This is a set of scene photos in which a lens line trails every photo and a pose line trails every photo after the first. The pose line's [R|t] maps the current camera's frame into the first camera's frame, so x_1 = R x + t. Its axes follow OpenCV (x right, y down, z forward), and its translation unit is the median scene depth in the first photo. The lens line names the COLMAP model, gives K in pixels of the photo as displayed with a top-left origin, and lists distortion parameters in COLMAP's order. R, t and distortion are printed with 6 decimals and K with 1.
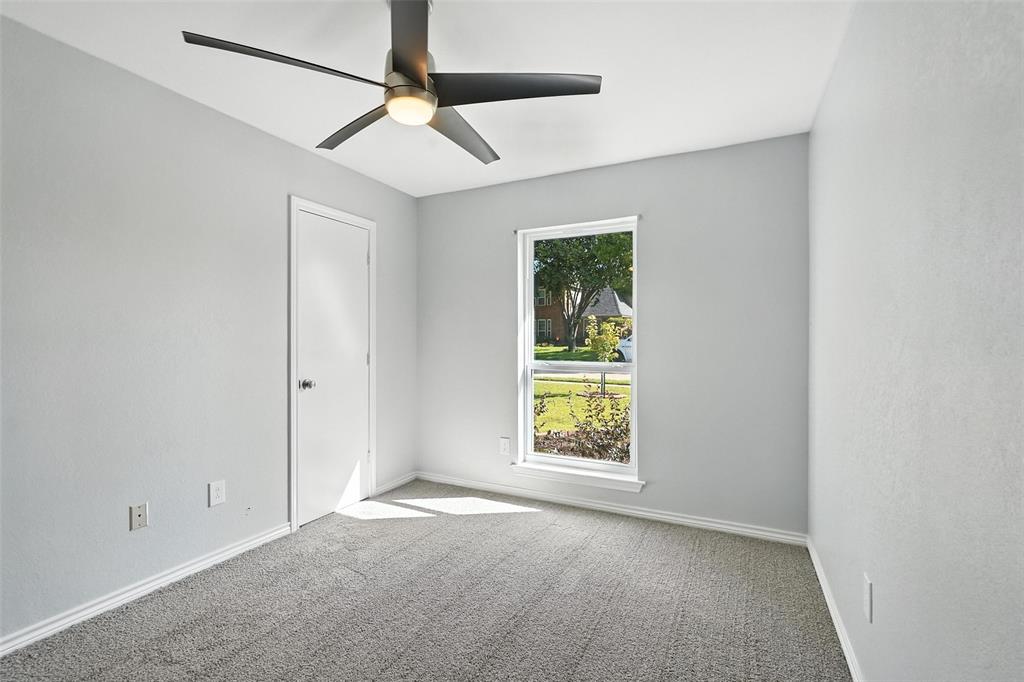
lens RADIAL K [[463.3, 0, 507.4], [0, 463.3, 341.3], [0, 0, 1]] dist [-0.010721, 0.000875]
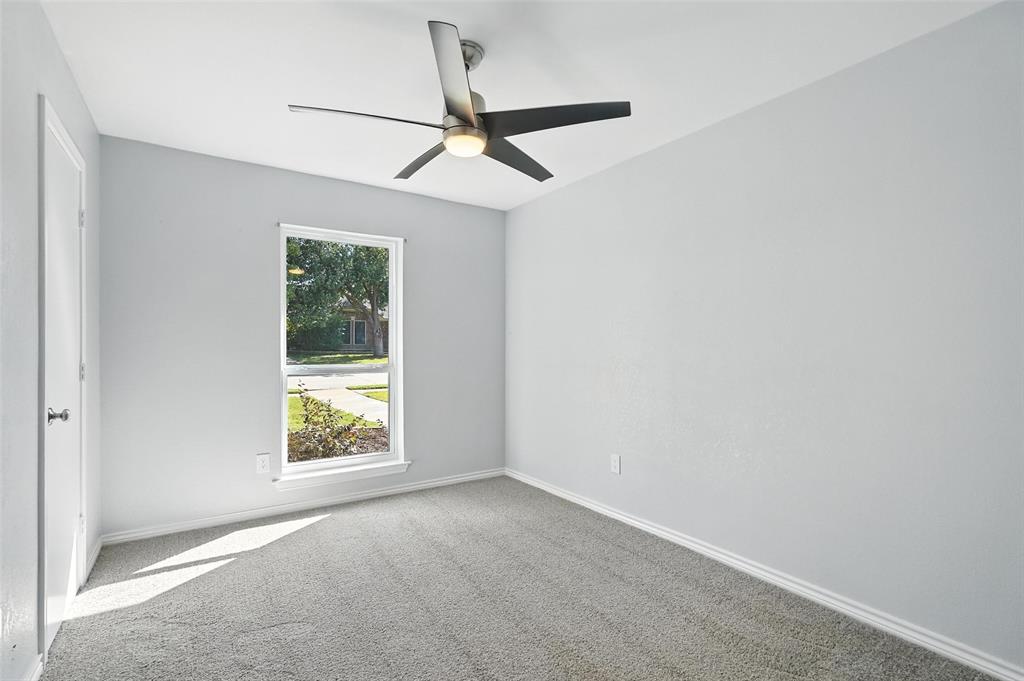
lens RADIAL K [[463.3, 0, 507.4], [0, 463.3, 340.8], [0, 0, 1]] dist [-0.010721, 0.000875]
pose [[0.501598, 0.005427, 0.865084, -0.587446], [0.007754, 0.999912, -0.010769, 0.006761], [-0.865066, 0.012110, 0.501512, 0.168824]]
